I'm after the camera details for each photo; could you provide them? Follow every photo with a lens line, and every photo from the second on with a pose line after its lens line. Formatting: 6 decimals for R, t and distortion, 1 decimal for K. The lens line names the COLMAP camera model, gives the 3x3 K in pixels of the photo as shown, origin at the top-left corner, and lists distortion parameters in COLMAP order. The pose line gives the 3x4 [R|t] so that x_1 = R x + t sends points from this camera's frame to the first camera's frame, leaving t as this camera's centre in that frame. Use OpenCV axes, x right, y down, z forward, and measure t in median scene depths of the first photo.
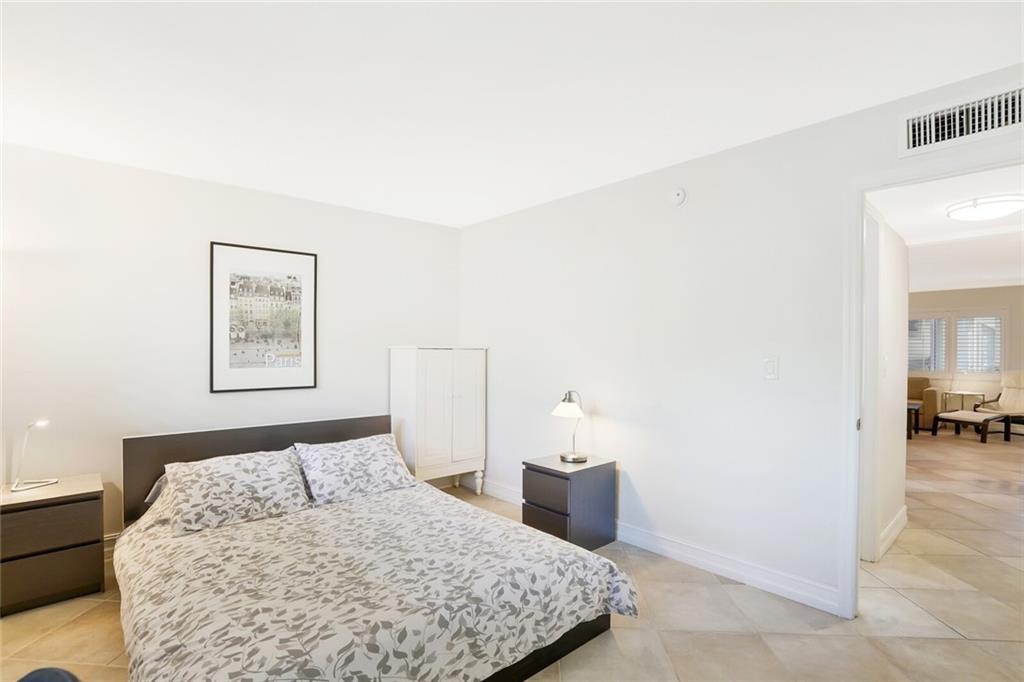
lens RADIAL K [[487.5, 0, 504.2], [0, 487.5, 346.7], [0, 0, 1]] dist [-0.049802, 0.016253]
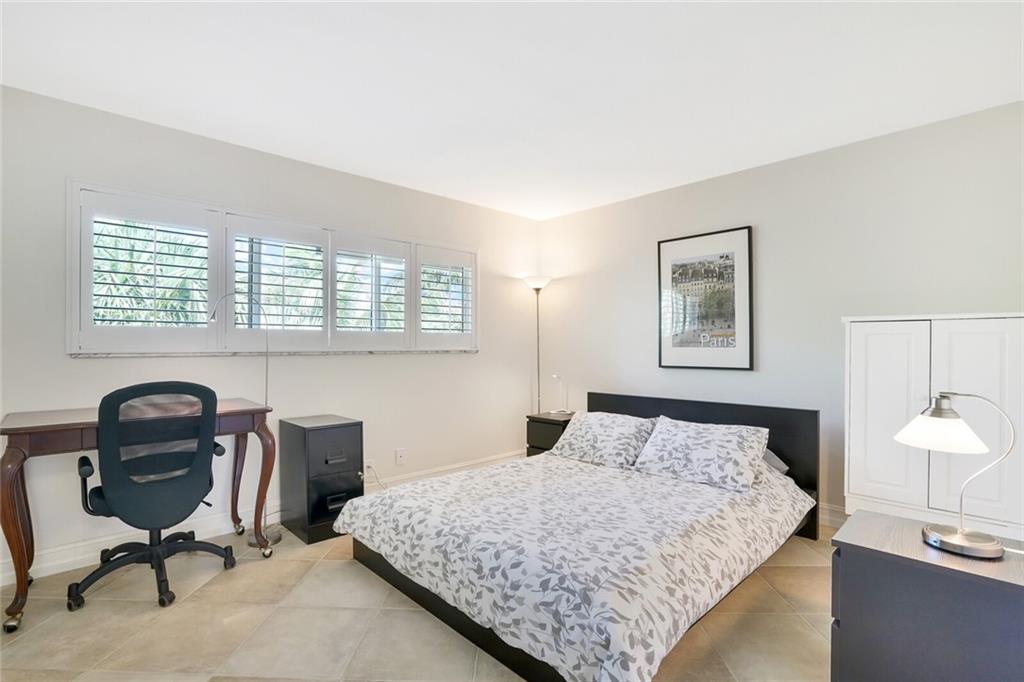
lens RADIAL K [[487.5, 0, 505.5], [0, 487.5, 335.9], [0, 0, 1]] dist [-0.049802, 0.016253]
pose [[0.028664, -0.025502, -0.999264, 0.642344], [0.004273, 0.999669, -0.025390, 0.051204], [0.999580, -0.003542, 0.028763, 0.633327]]
